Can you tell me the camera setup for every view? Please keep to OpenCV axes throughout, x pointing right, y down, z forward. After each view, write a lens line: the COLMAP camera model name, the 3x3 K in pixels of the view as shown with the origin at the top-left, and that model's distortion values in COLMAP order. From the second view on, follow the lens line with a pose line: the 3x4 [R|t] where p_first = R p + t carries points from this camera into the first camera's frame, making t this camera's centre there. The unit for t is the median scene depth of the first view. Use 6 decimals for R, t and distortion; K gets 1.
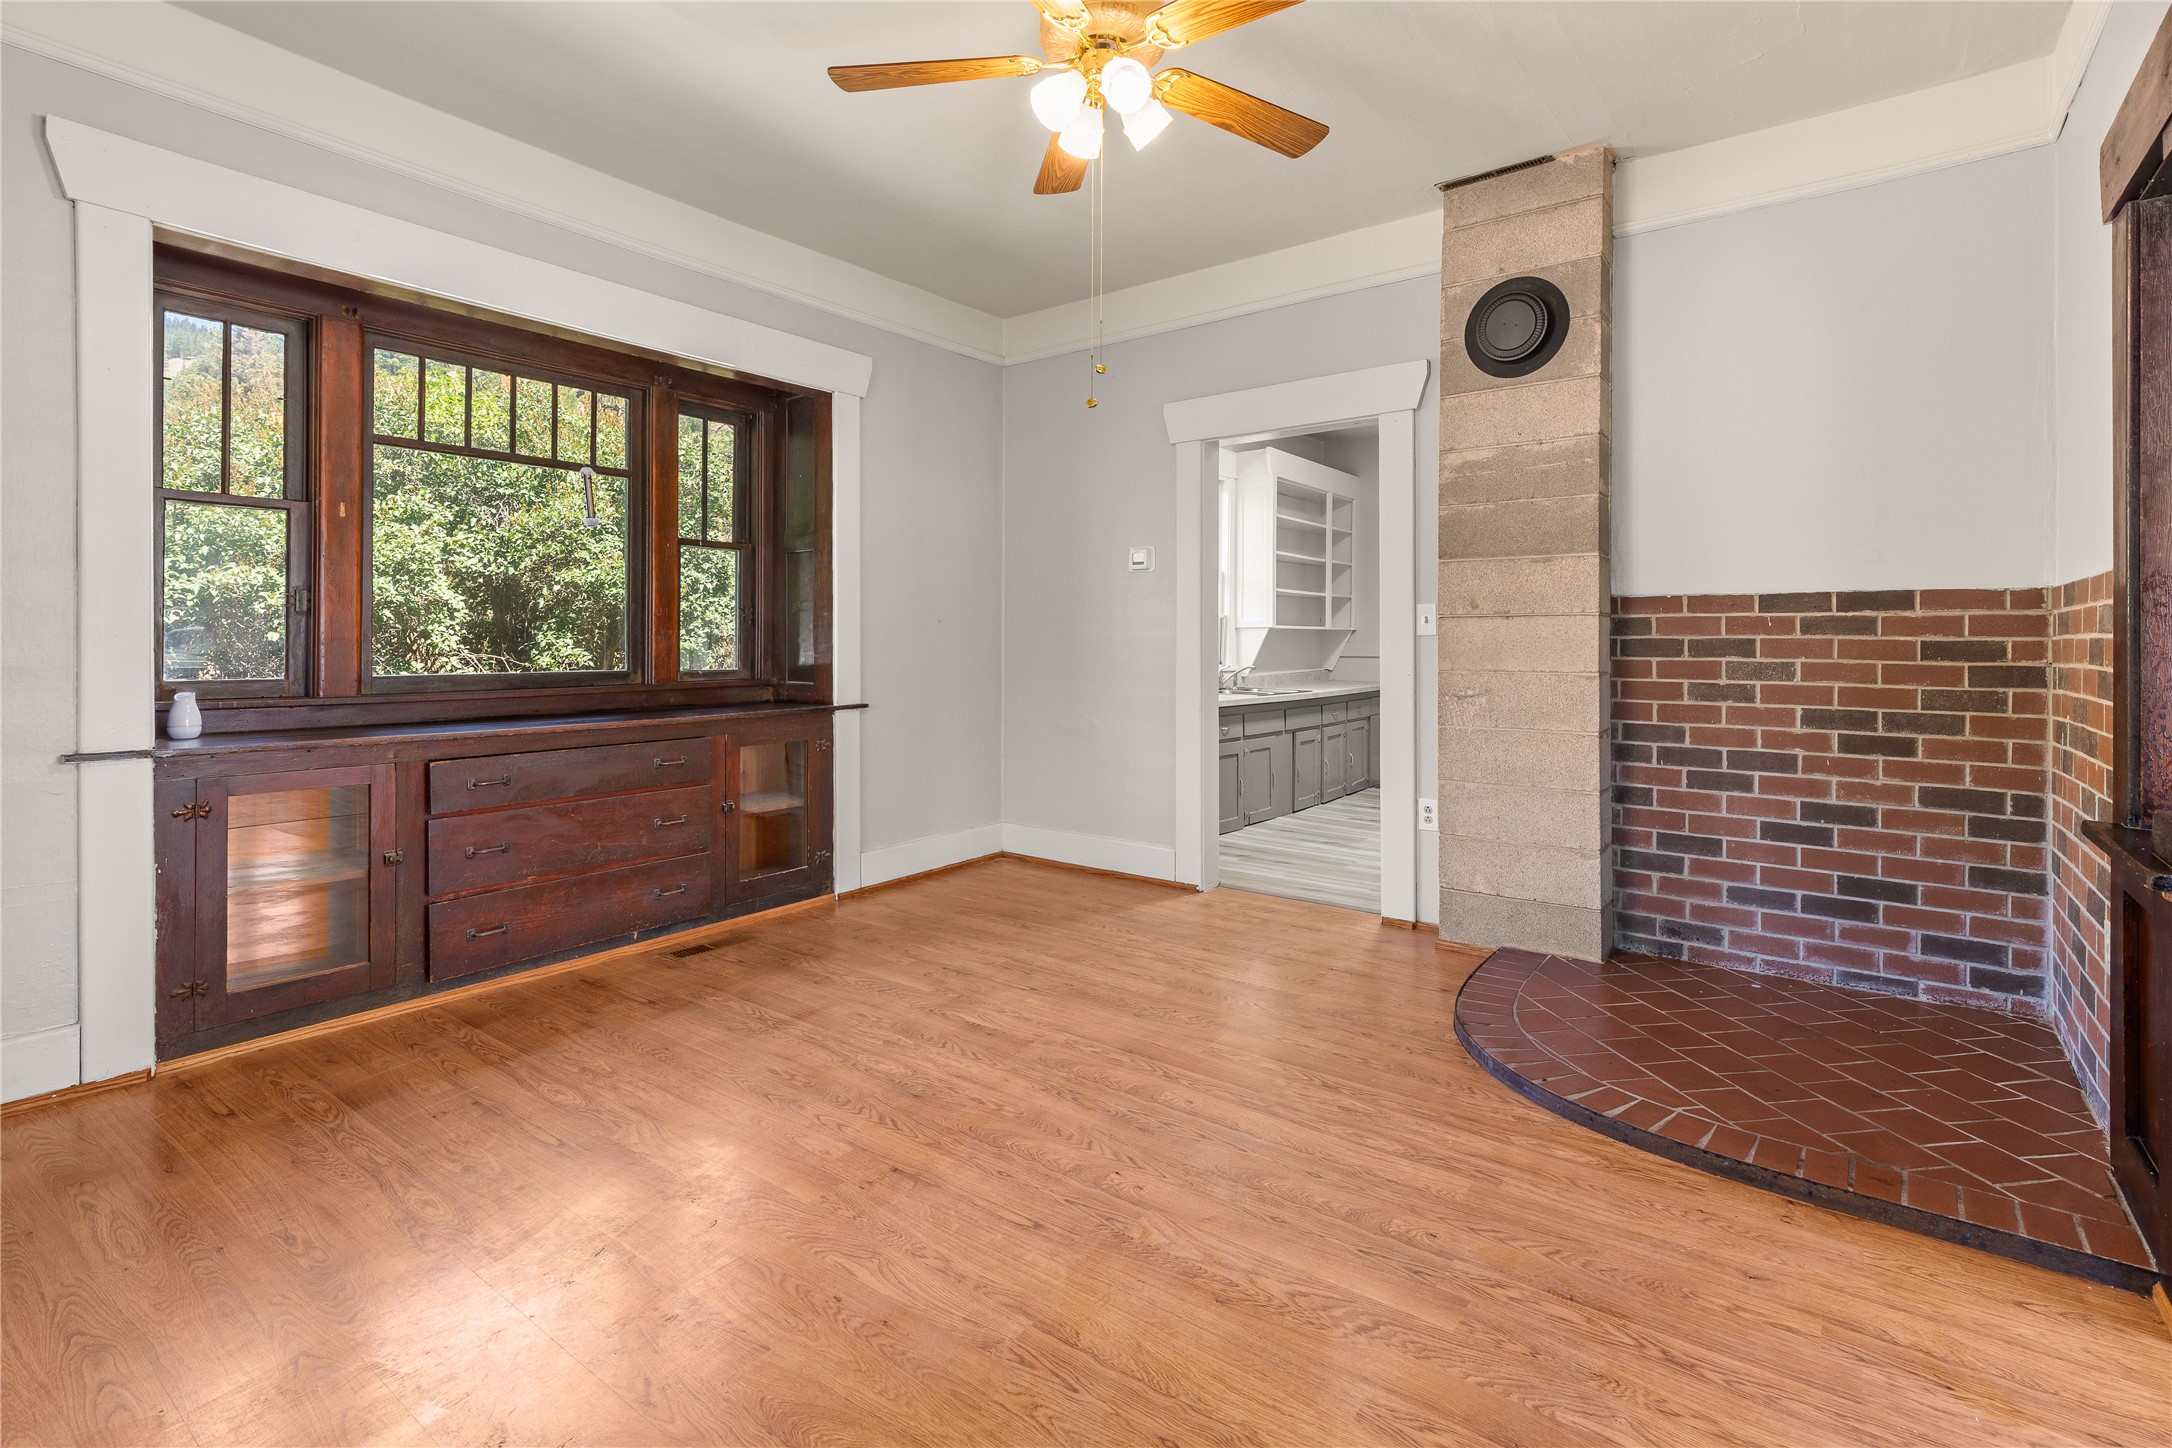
lens RADIAL K [[1016.4, 0, 1081.3], [0, 1016.4, 643.2], [0, 0, 1]] dist [0.014109, -0.000183]
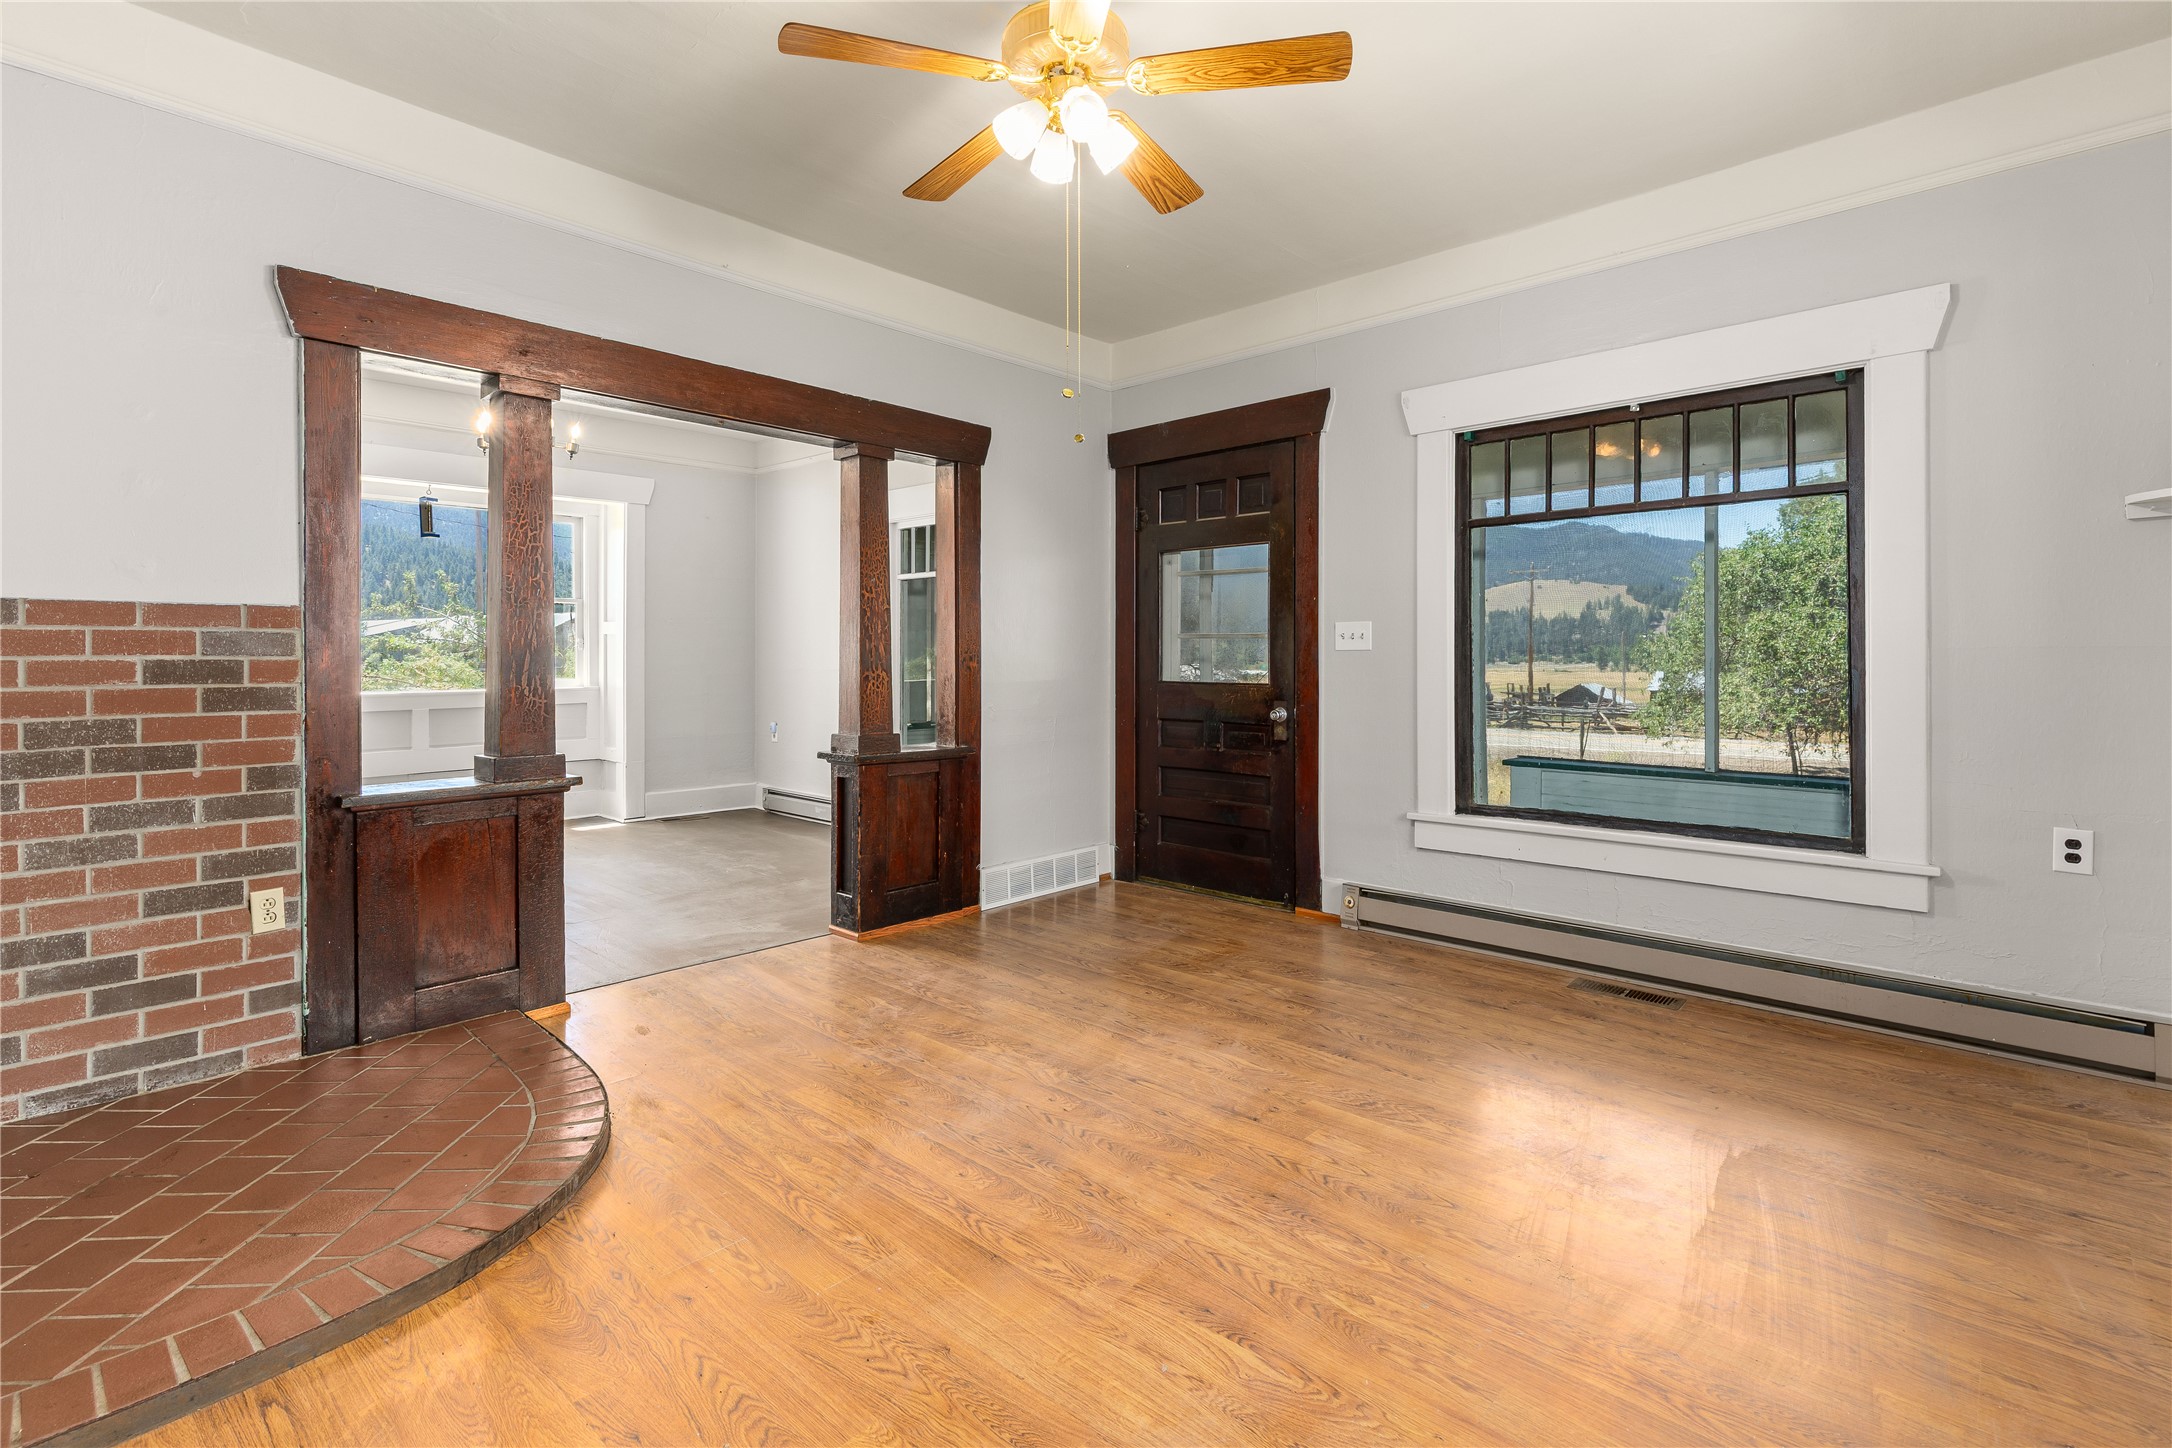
lens RADIAL K [[986.7, 0, 1090.6], [0, 986.7, 682.1], [0, 0, 1]] dist [0.008228, -0.000743]
pose [[-0.995372, -0.001448, 0.096085, -0.071955], [0.001362, 0.999573, 0.029181, -0.008634], [-0.096086, 0.029177, -0.994945, 1.472829]]
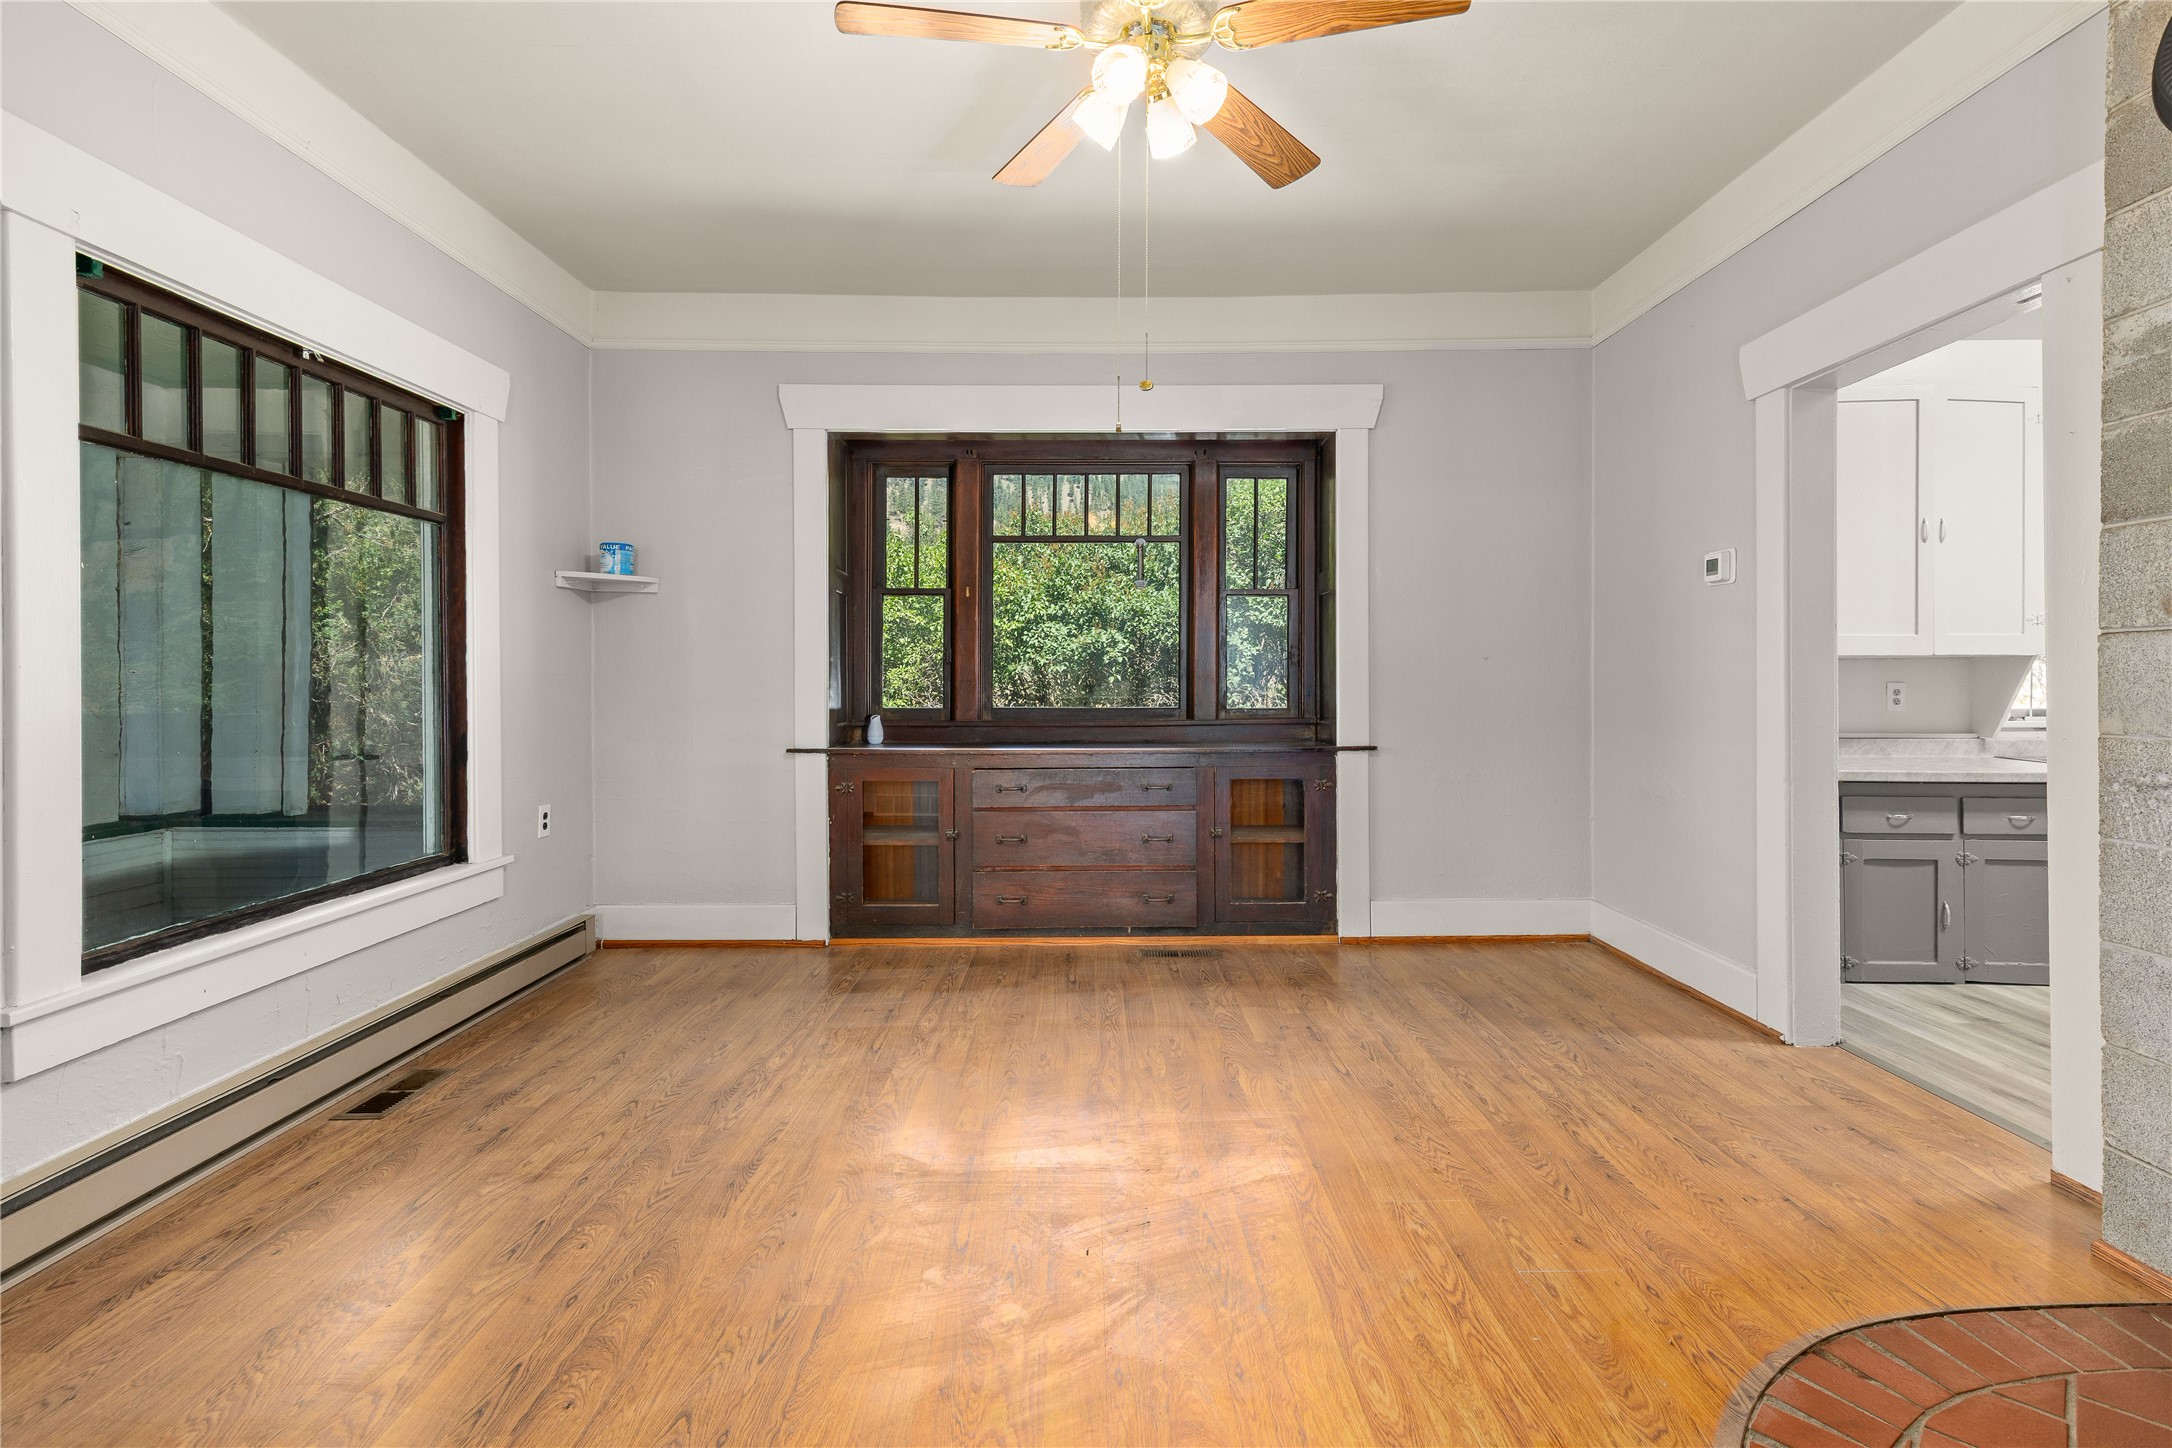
lens RADIAL K [[986.7, 0, 1090.6], [0, 986.7, 682.1], [0, 0, 1]] dist [0.008228, -0.000743]
pose [[0.604162, -0.002340, -0.796858, 0.526110], [0.002462, 0.999996, -0.001070, -0.001009], [0.796858, -0.001316, 0.604165, 0.315623]]
